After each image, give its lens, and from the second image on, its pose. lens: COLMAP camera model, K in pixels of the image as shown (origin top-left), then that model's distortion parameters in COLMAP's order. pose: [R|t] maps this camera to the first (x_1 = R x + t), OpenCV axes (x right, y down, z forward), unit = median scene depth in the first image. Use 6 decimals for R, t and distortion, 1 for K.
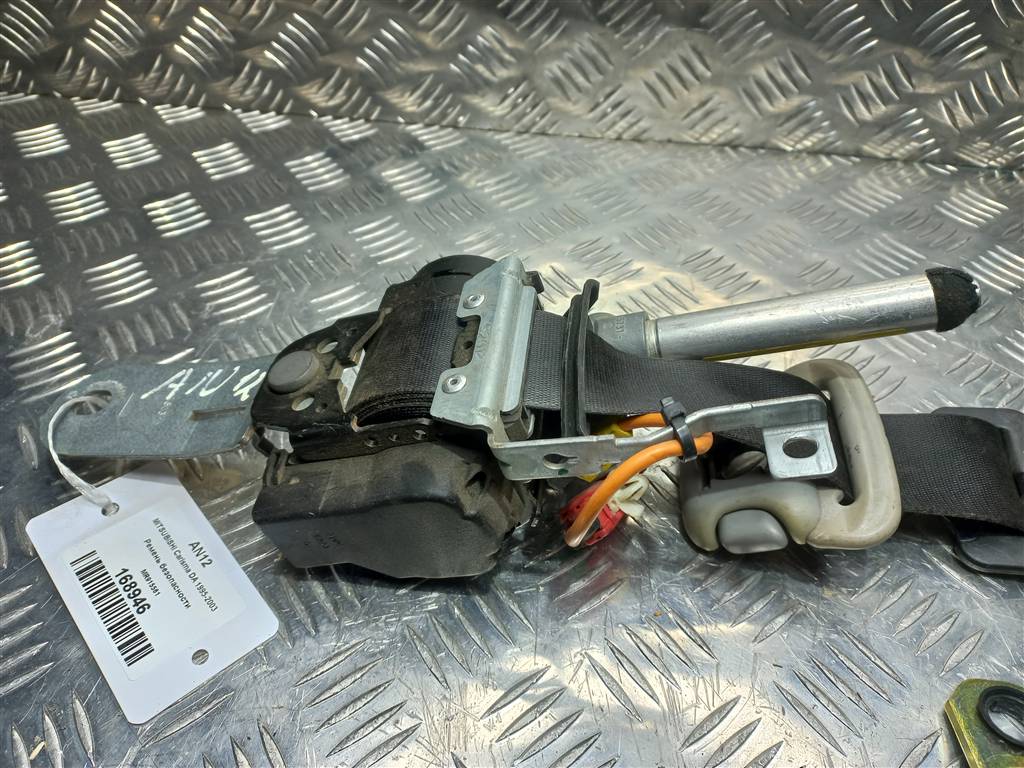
lens RADIAL K [[731.3, 0, 509.5], [0, 731.3, 400.8], [0, 0, 1]] dist [0.020414, 0.003804]
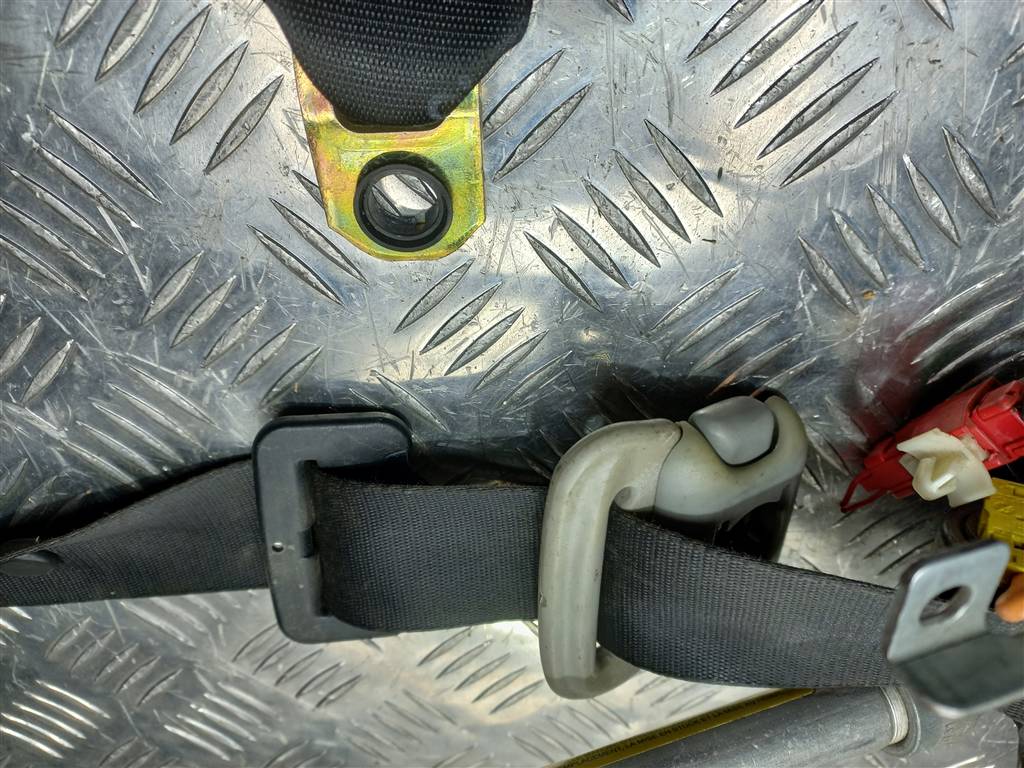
lens RADIAL K [[730.2, 0, 512.0], [0, 730.2, 384.0], [0, 0, 1]] dist [0.024525, -0.000581]
pose [[-0.990815, 0.116771, 0.068199, 0.280406], [-0.100979, -0.974331, 0.201204, 0.061744], [0.089943, 0.192469, 0.977172, 0.189106]]
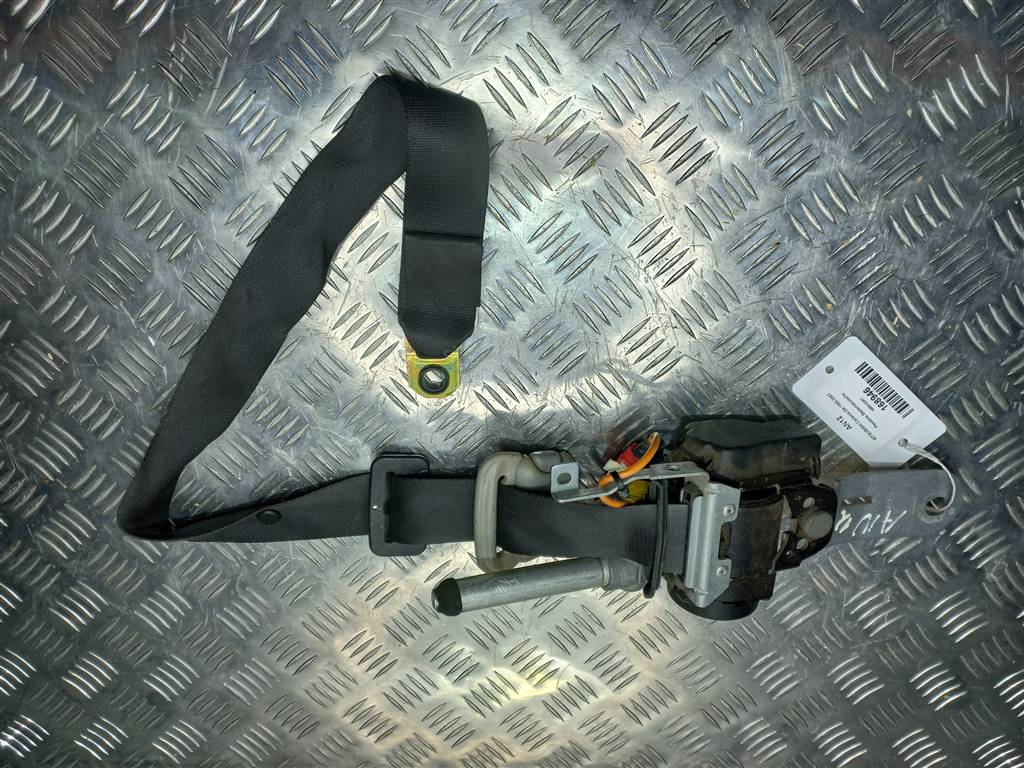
lens RADIAL K [[730.2, 0, 512.0], [0, 730.2, 384.0], [0, 0, 1]] dist [0.024525, -0.000581]
pose [[-0.994530, 0.100103, 0.029826, 0.200314], [-0.079227, -0.909028, 0.409135, -0.228984], [0.068069, 0.404534, 0.911986, -0.450592]]
